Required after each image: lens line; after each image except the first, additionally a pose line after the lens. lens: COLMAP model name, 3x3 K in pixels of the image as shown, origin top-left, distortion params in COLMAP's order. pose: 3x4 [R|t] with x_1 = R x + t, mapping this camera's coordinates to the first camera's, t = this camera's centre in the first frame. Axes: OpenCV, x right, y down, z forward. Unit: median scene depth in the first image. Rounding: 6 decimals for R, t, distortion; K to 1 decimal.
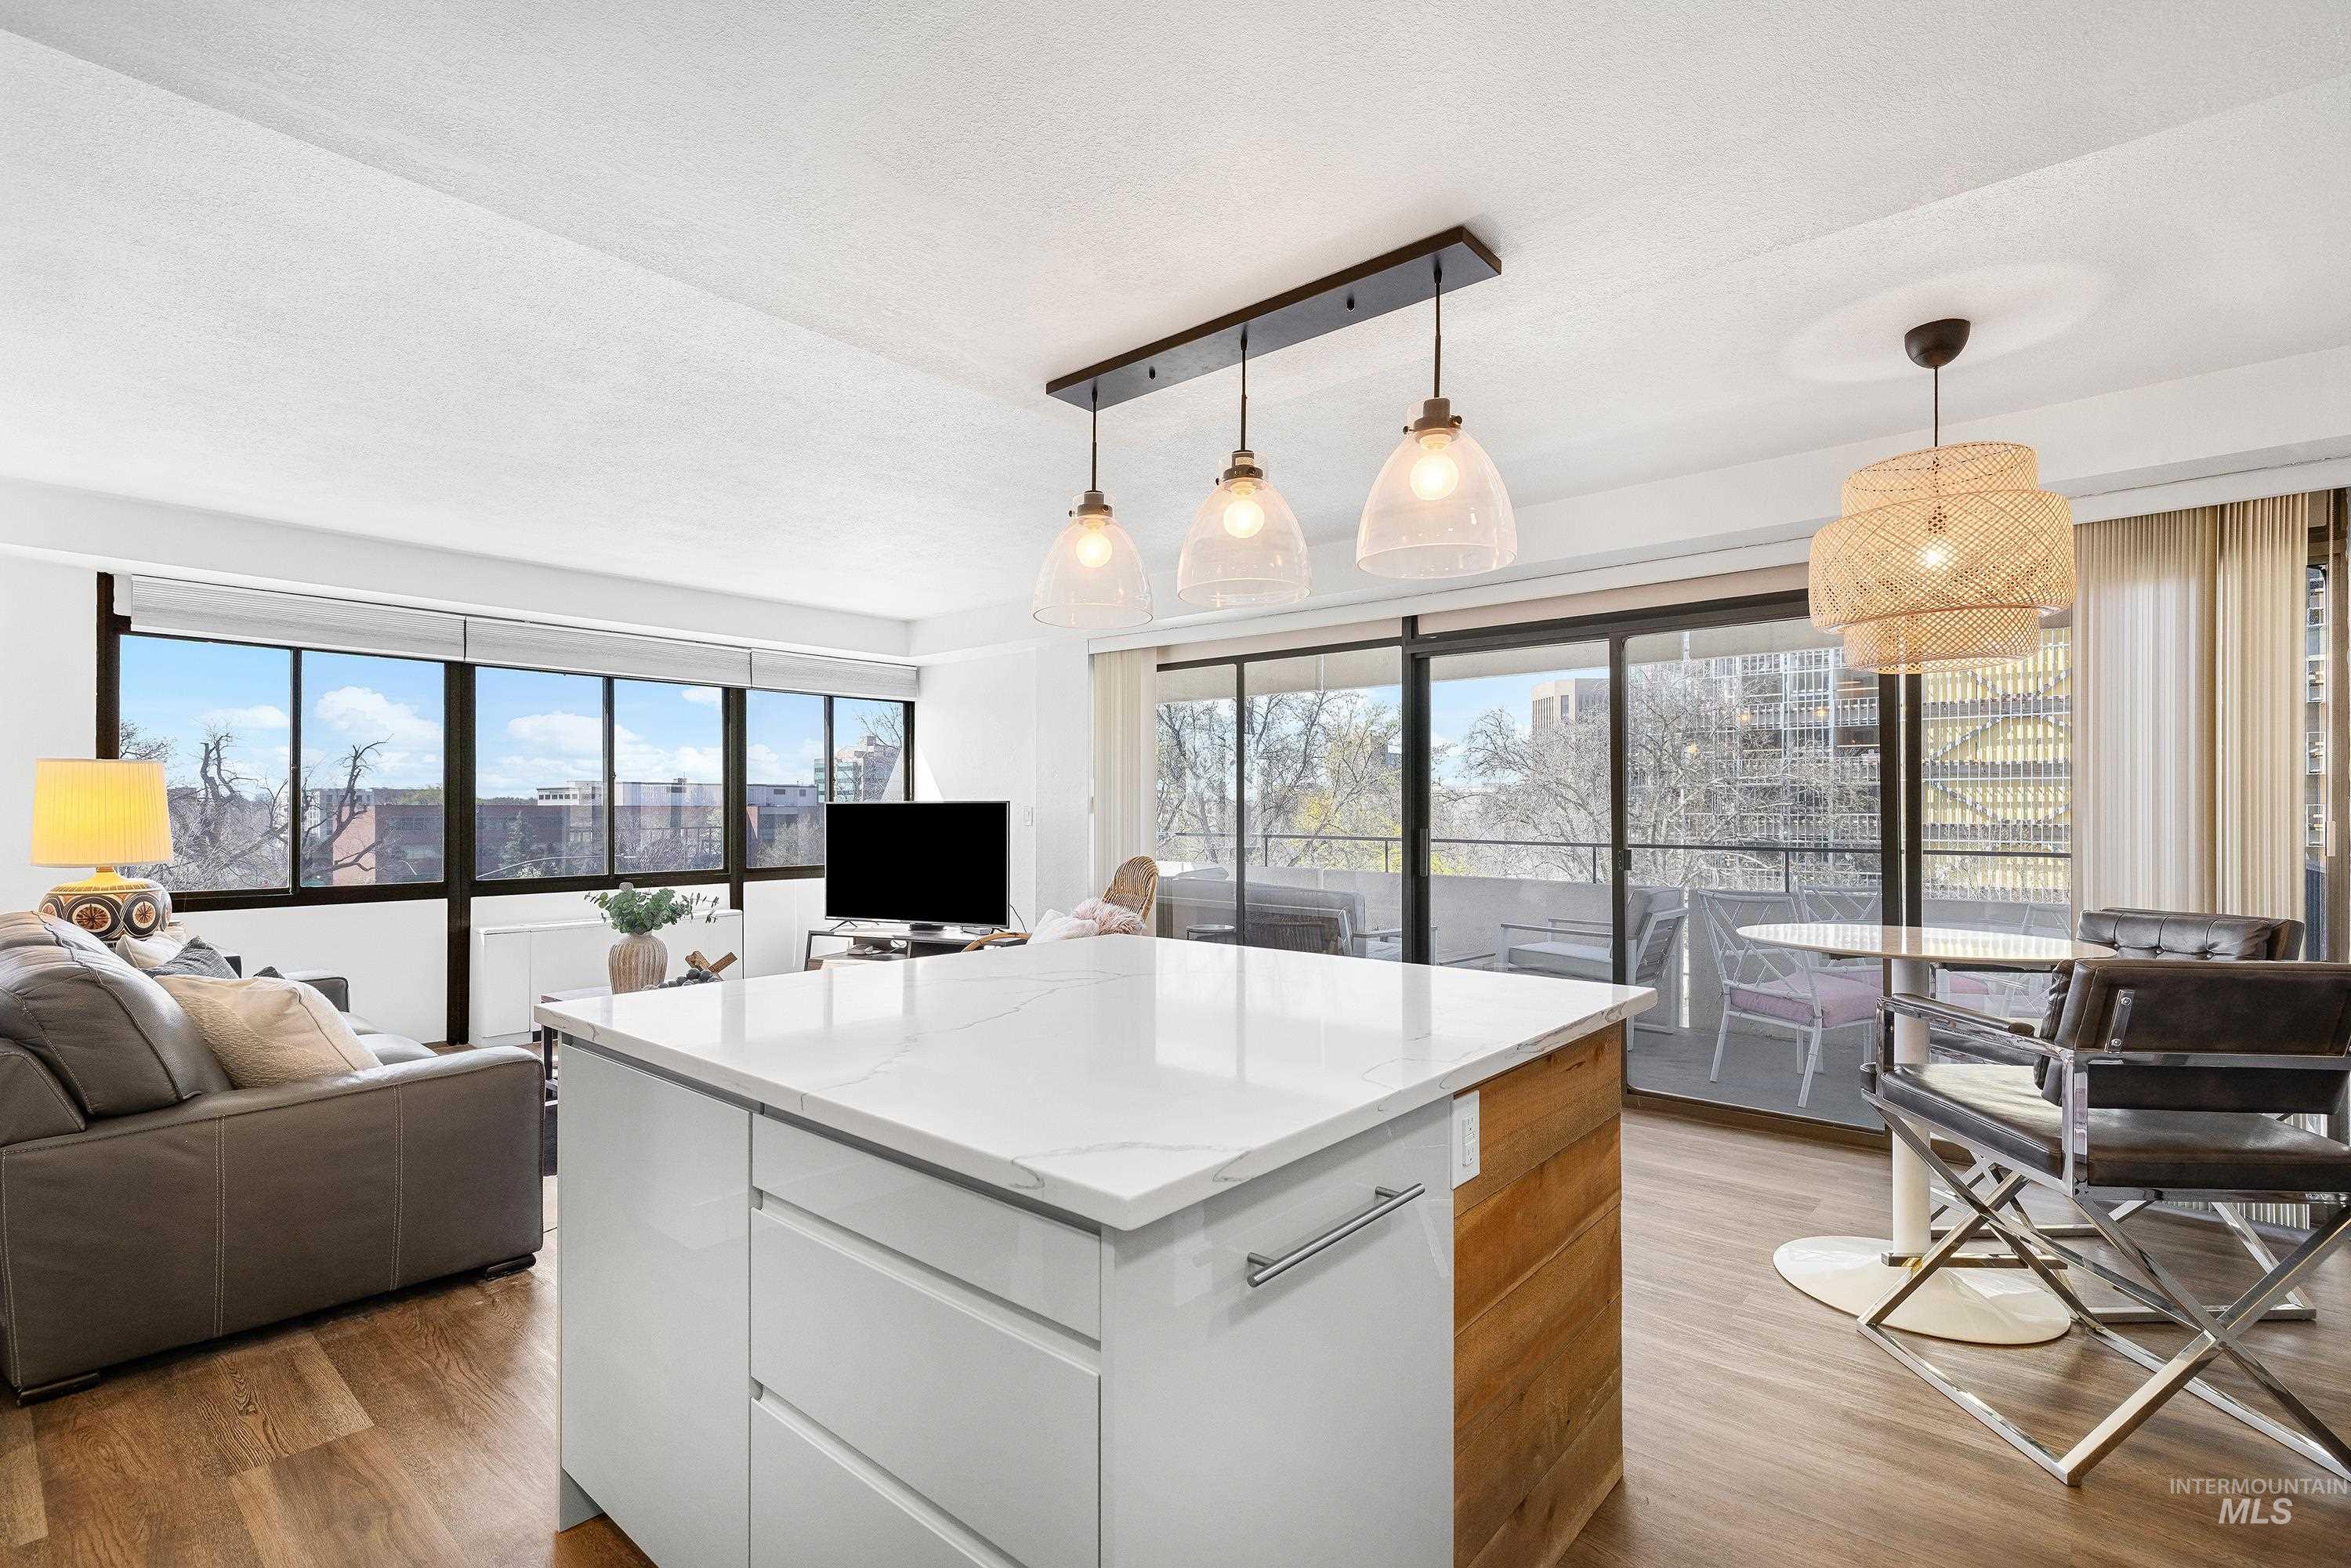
lens RADIAL K [[1117.8, 0, 1328.2], [0, 1117.8, 808.6], [0, 0, 1]] dist [0.001519, 0.000894]
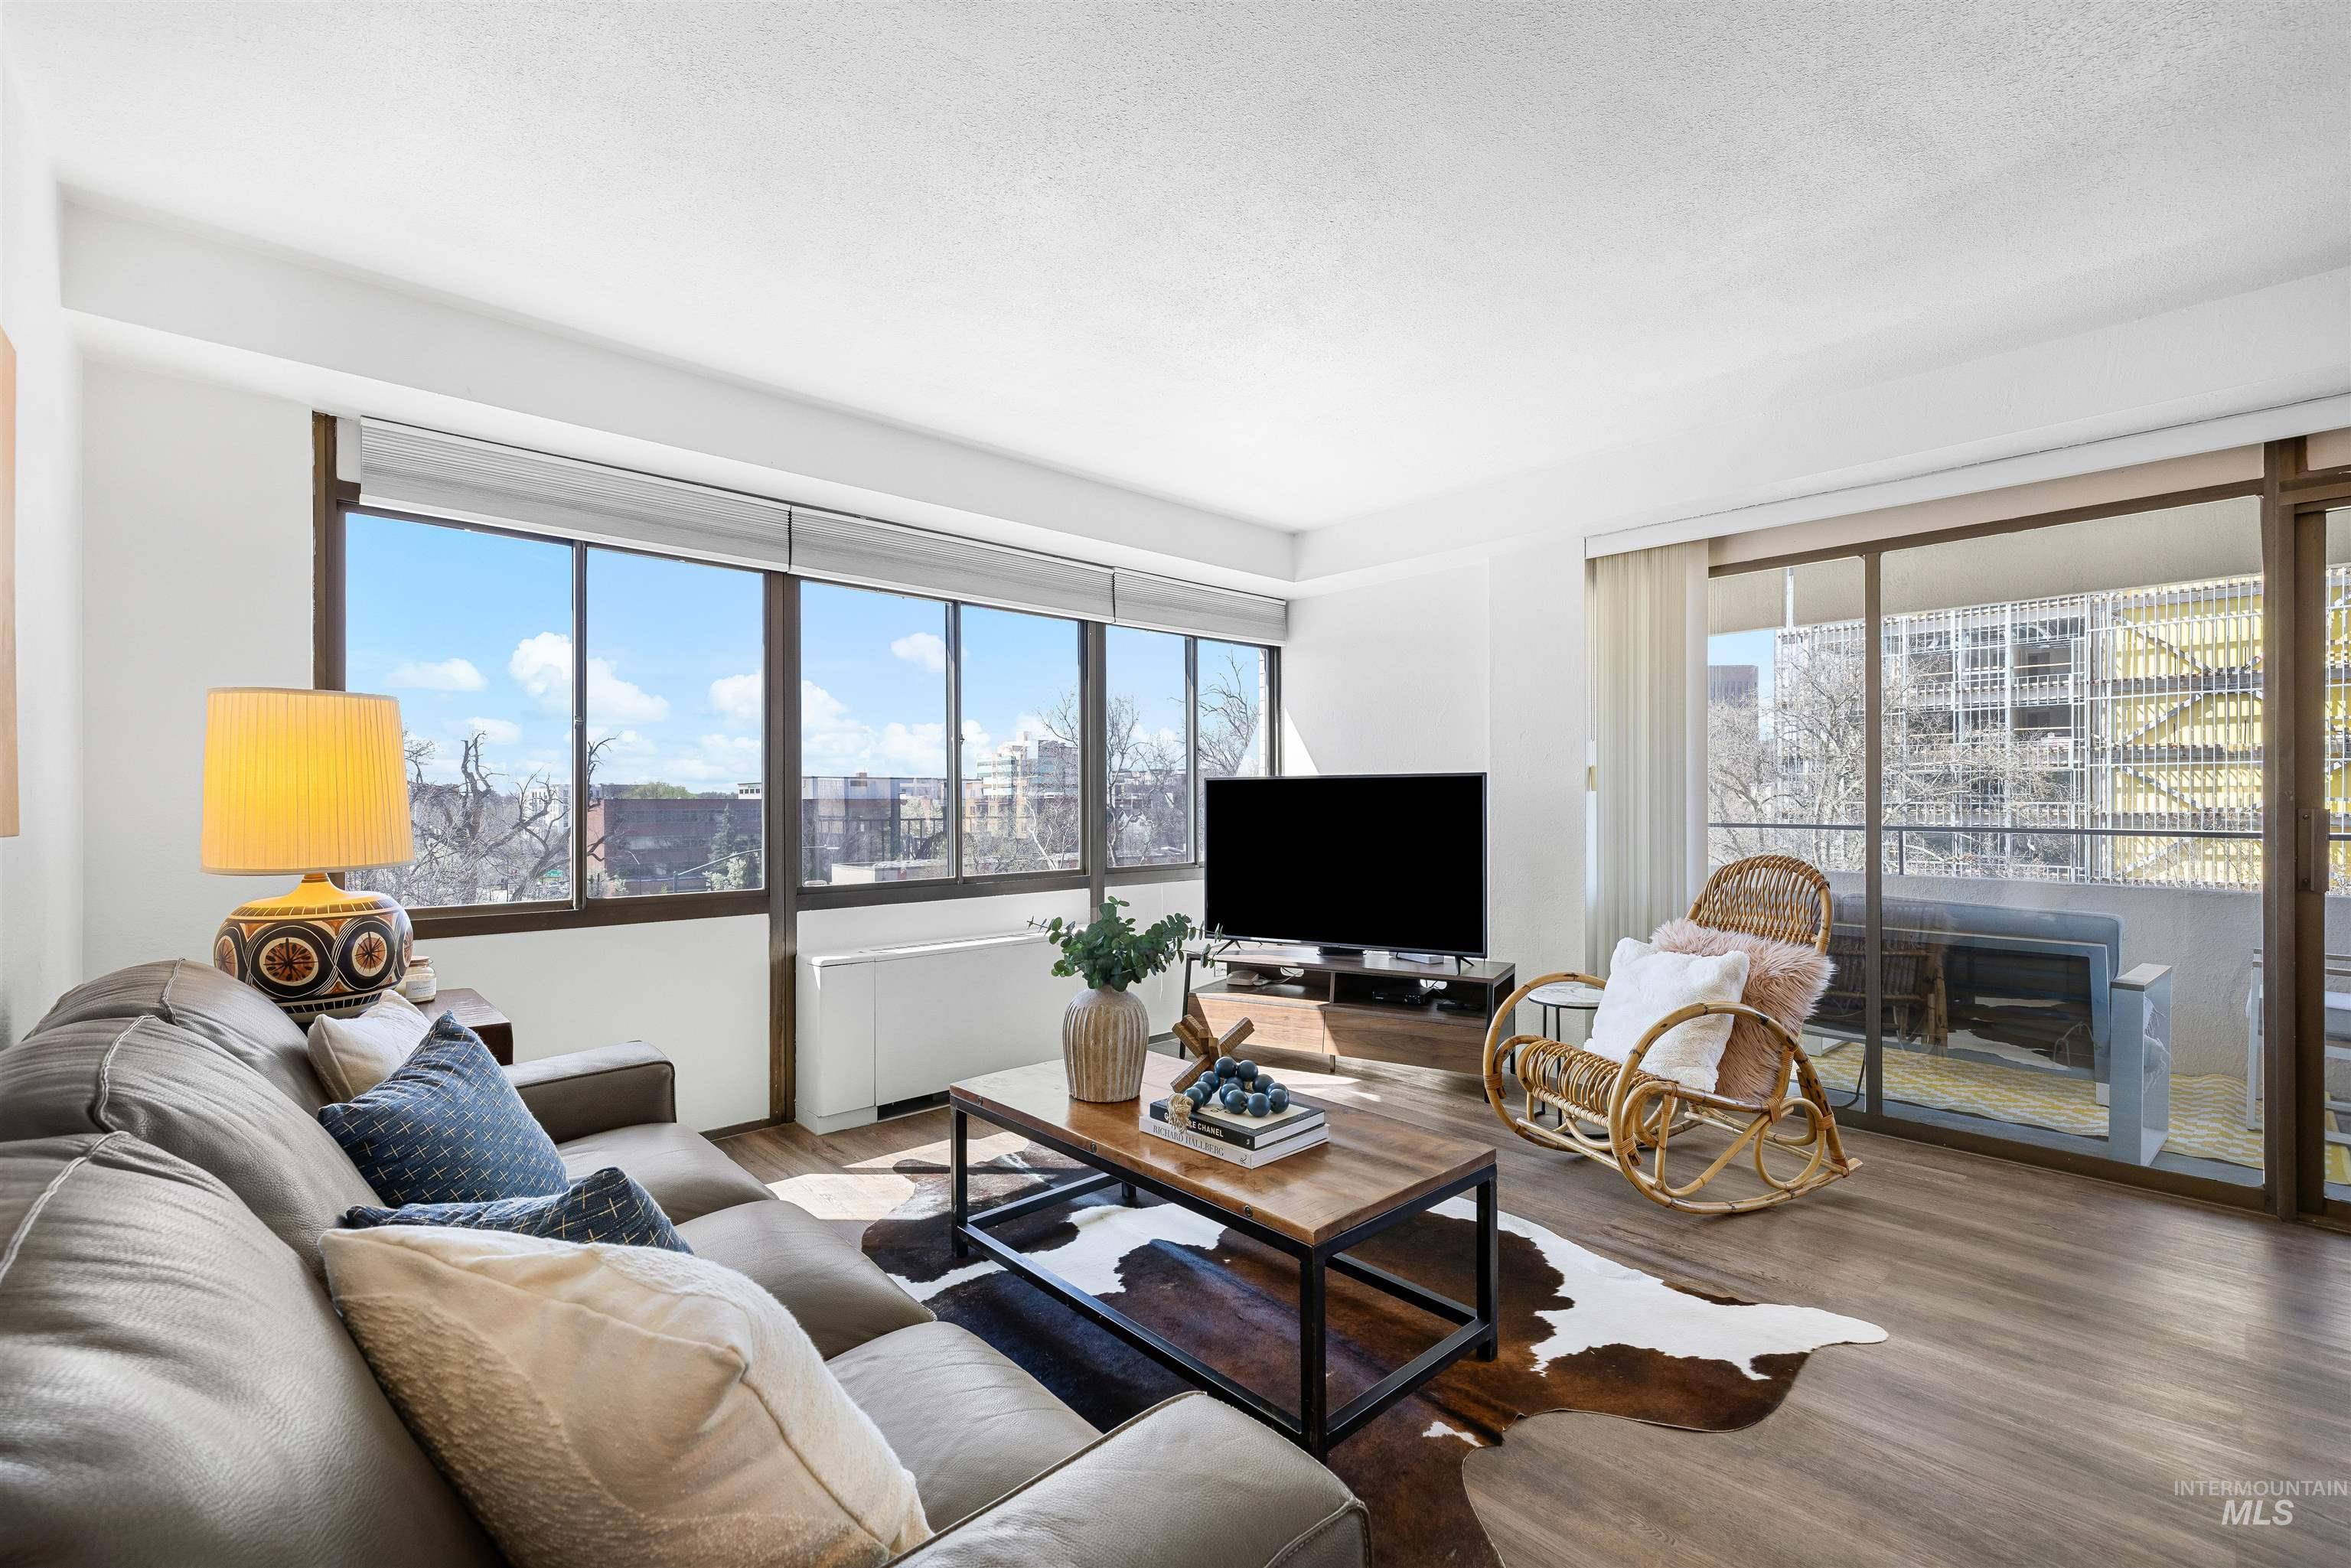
lens RADIAL K [[1058.0, 0, 1243.8], [0, 1058.0, 798.7], [0, 0, 1]] dist [-0.000573, -0.000027]
pose [[0.988331, -0.004896, -0.152241, -0.329769], [0.004432, 0.999984, -0.003389, 0.010710], [0.152256, 0.002675, 0.988338, 0.331886]]
